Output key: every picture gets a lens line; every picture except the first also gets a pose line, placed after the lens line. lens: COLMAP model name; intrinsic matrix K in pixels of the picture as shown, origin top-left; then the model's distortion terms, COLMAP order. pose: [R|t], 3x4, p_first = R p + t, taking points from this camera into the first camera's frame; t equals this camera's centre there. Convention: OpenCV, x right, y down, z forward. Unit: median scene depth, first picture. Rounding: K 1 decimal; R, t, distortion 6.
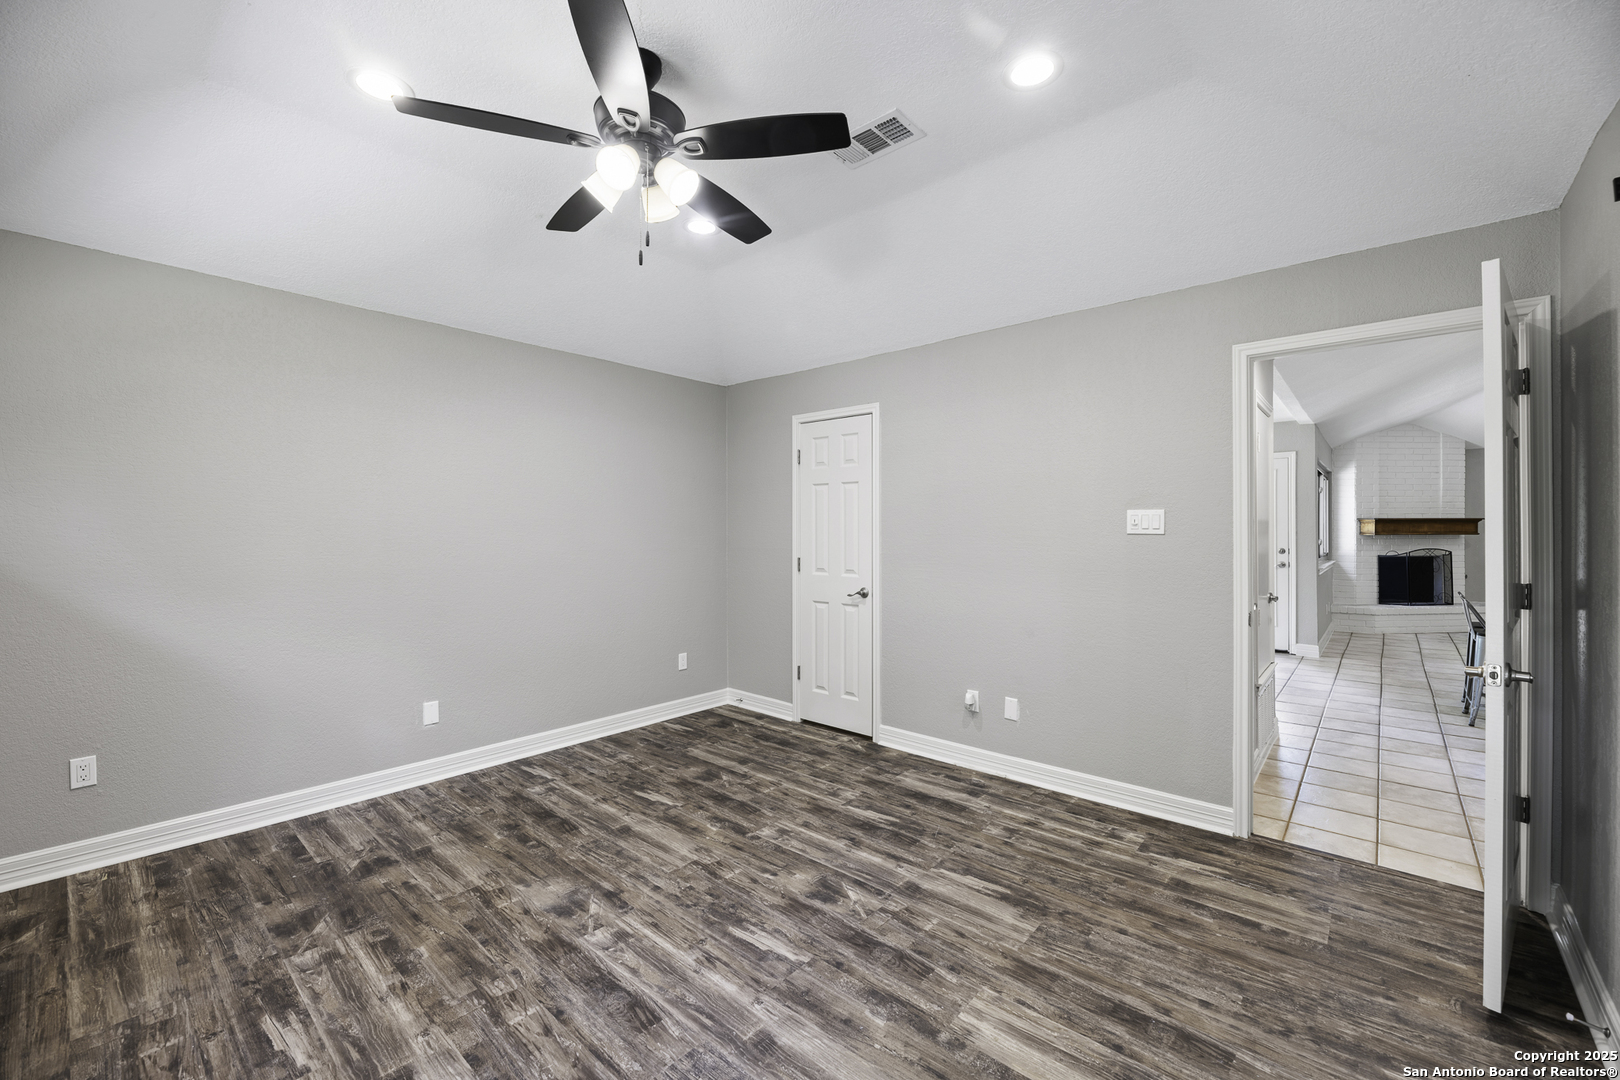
lens RADIAL K [[665.1, 0, 822.7], [0, 665.1, 527.1], [0, 0, 1]] dist [-0.002138, -0.000637]
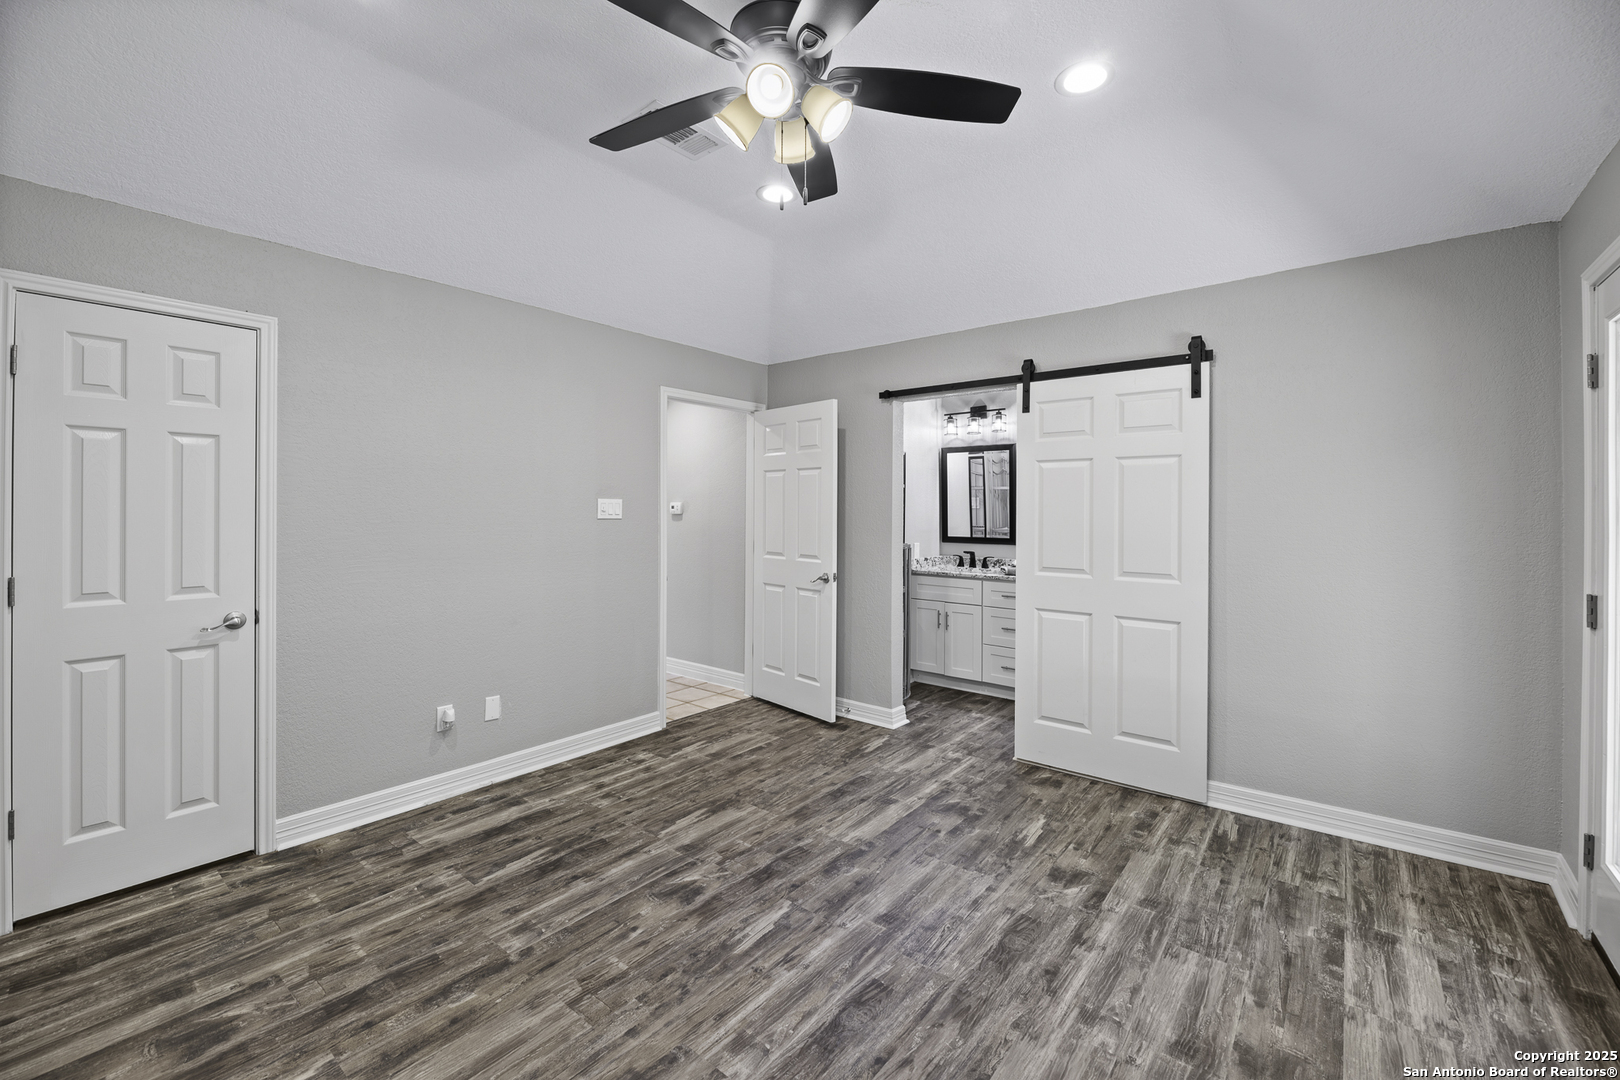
lens RADIAL K [[665.1, 0, 822.7], [0, 665.1, 527.1], [0, 0, 1]] dist [-0.002138, -0.000637]
pose [[-0.049751, -0.021085, 0.998539, -0.877422], [-0.004893, 0.999770, 0.020867, -0.002259], [-0.998750, -0.003848, -0.049843, 0.777246]]
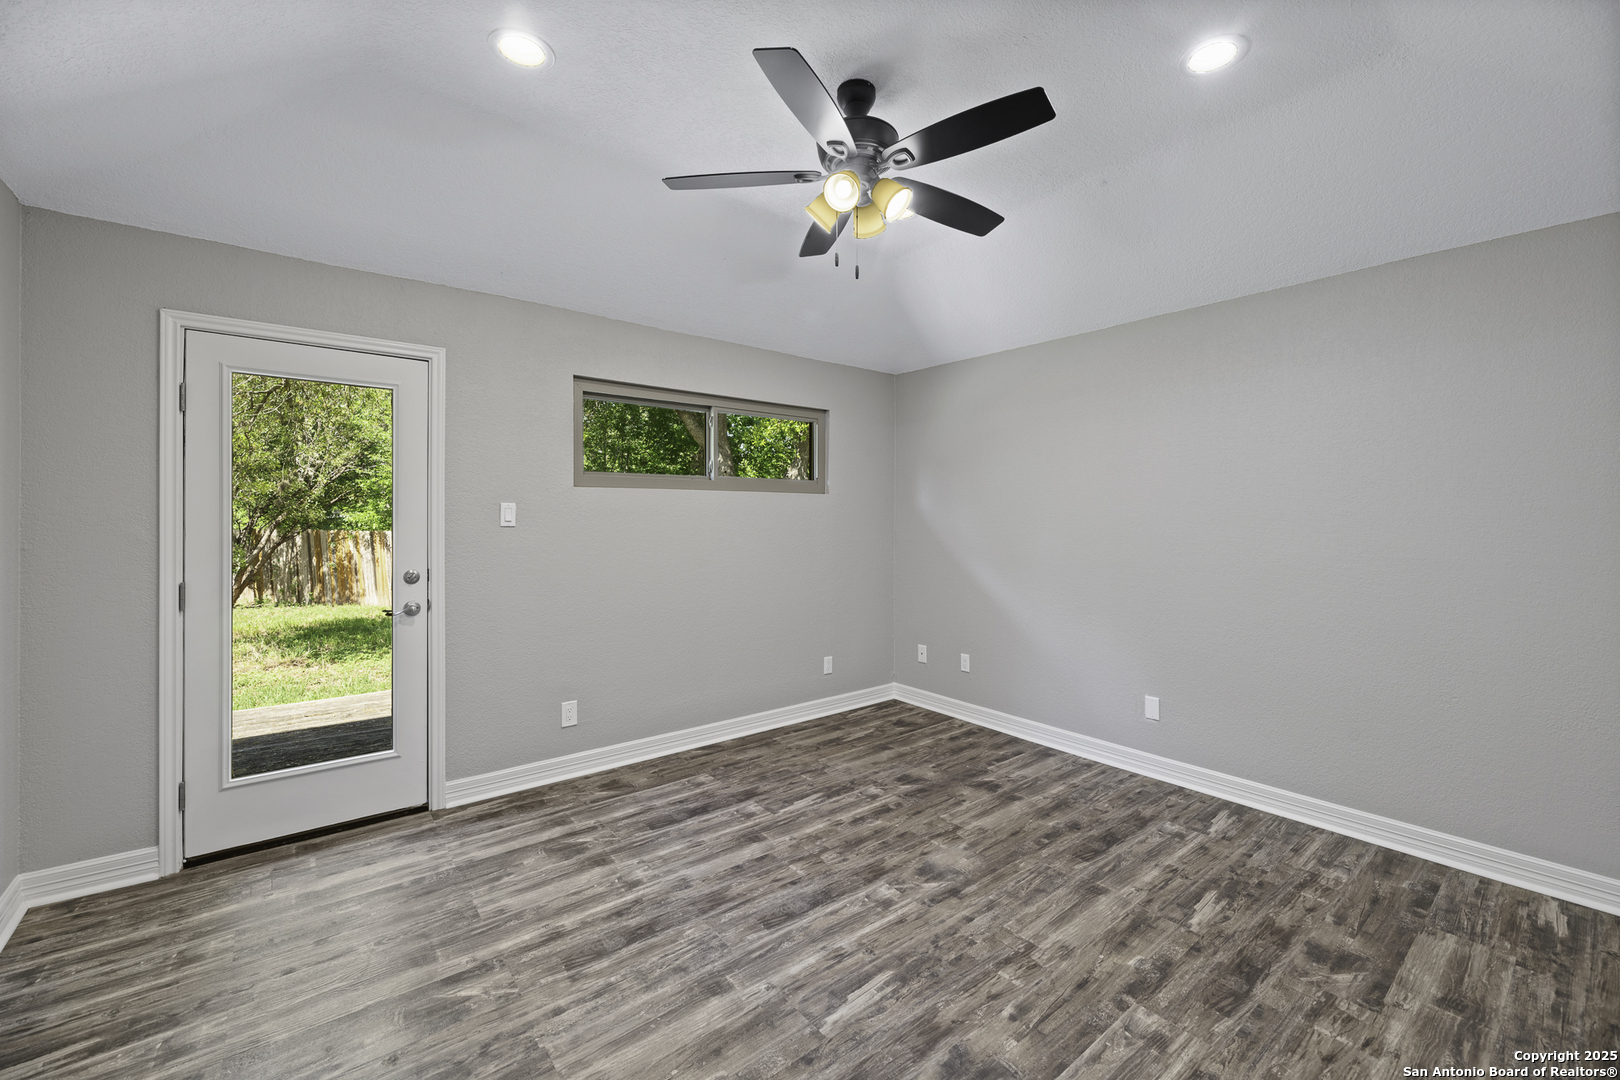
lens RADIAL K [[654.6, 0, 807.2], [0, 654.6, 519.7], [0, 0, 1]] dist [-0.001889, -0.000433]
pose [[-0.188228, -0.002324, -0.982123, 0.623497], [-0.002471, 0.999995, -0.001893, -0.001051], [0.982122, 0.002070, -0.188233, 0.882304]]
